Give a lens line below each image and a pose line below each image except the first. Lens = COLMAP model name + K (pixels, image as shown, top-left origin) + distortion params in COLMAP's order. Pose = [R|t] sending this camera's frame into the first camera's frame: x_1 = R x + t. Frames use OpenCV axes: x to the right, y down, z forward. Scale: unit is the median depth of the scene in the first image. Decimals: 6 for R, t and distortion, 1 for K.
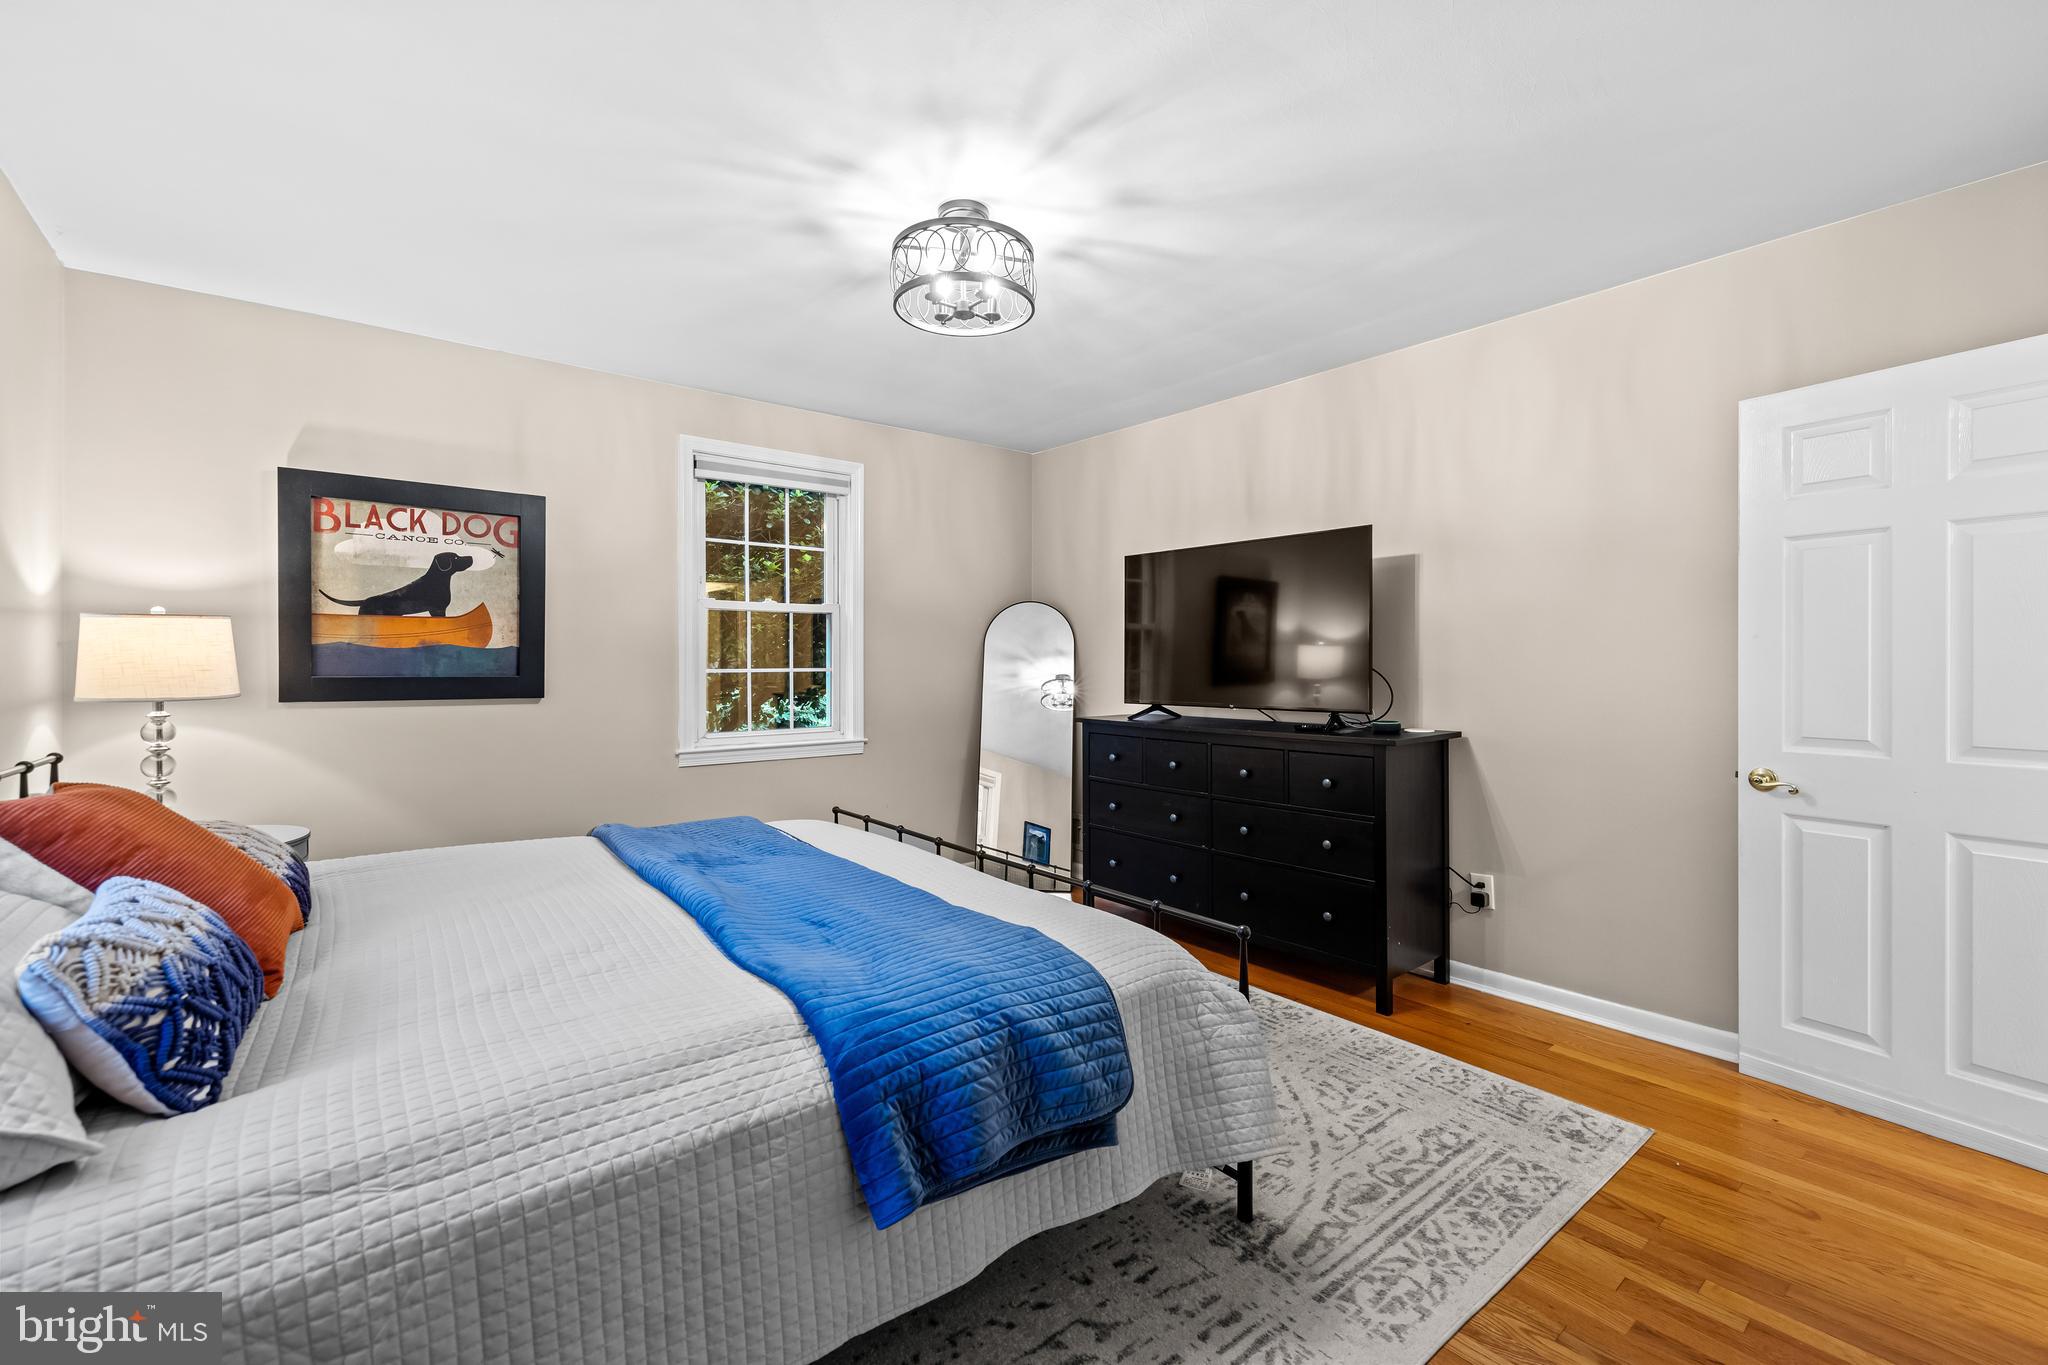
lens RADIAL K [[857.1, 0, 1025.7], [0, 857.1, 674.6], [0, 0, 1]] dist [-0.001804, -0.000061]
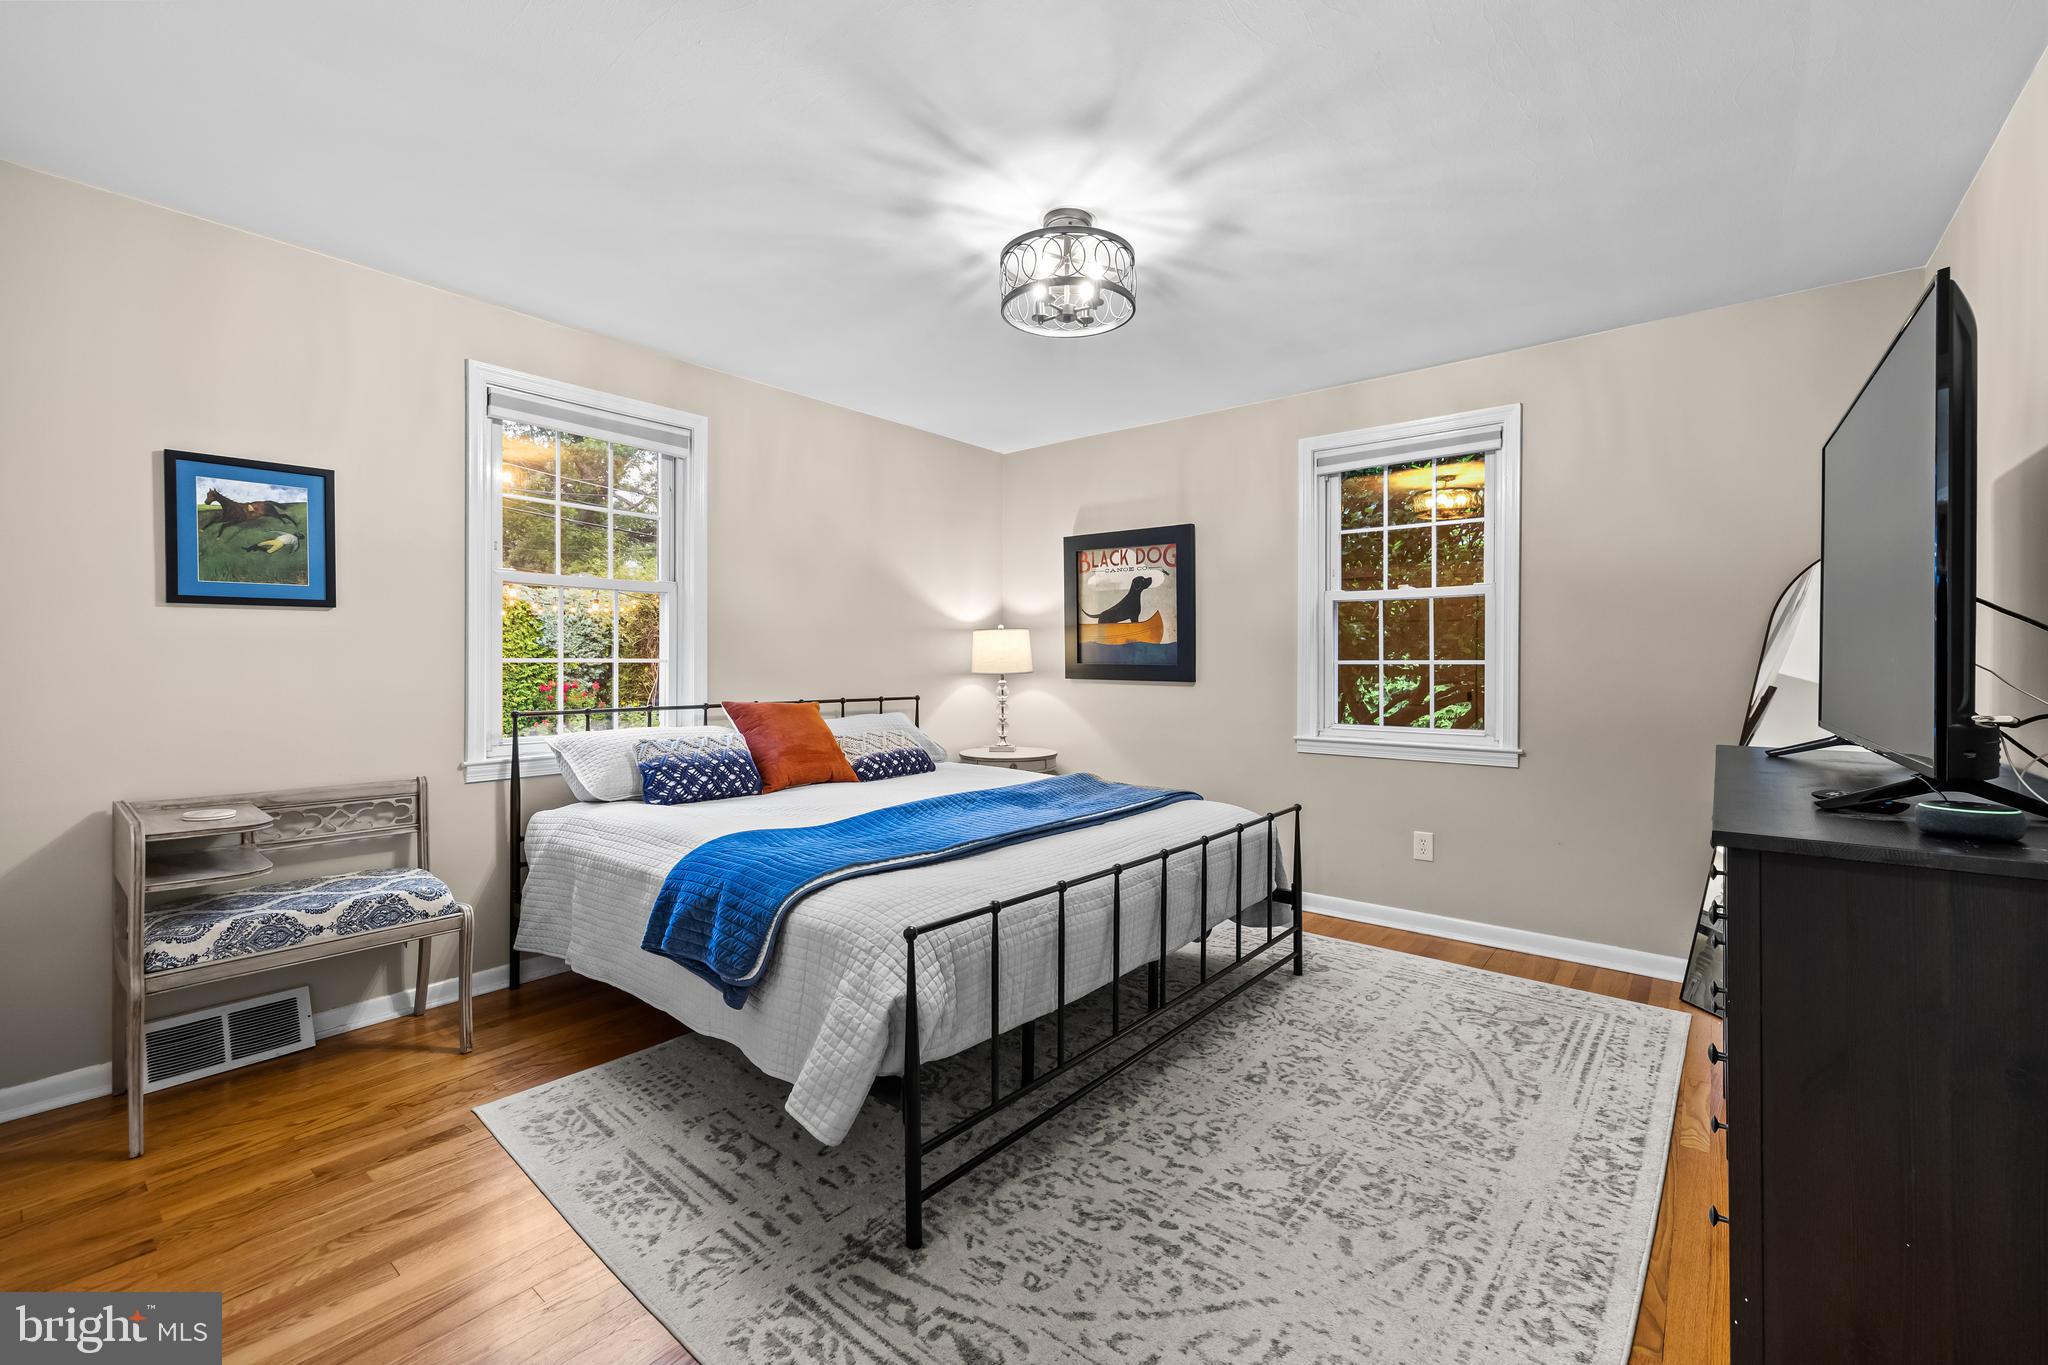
lens RADIAL K [[863.9, 0, 1015.6], [0, 863.9, 670.6], [0, 0, 1]] dist [0.001070, 0.000151]
pose [[0.193256, 0.013034, -0.981062, 0.695584], [-0.016213, 0.999818, 0.010090, 0.001373], [0.981014, 0.013956, 0.193432, 0.537282]]
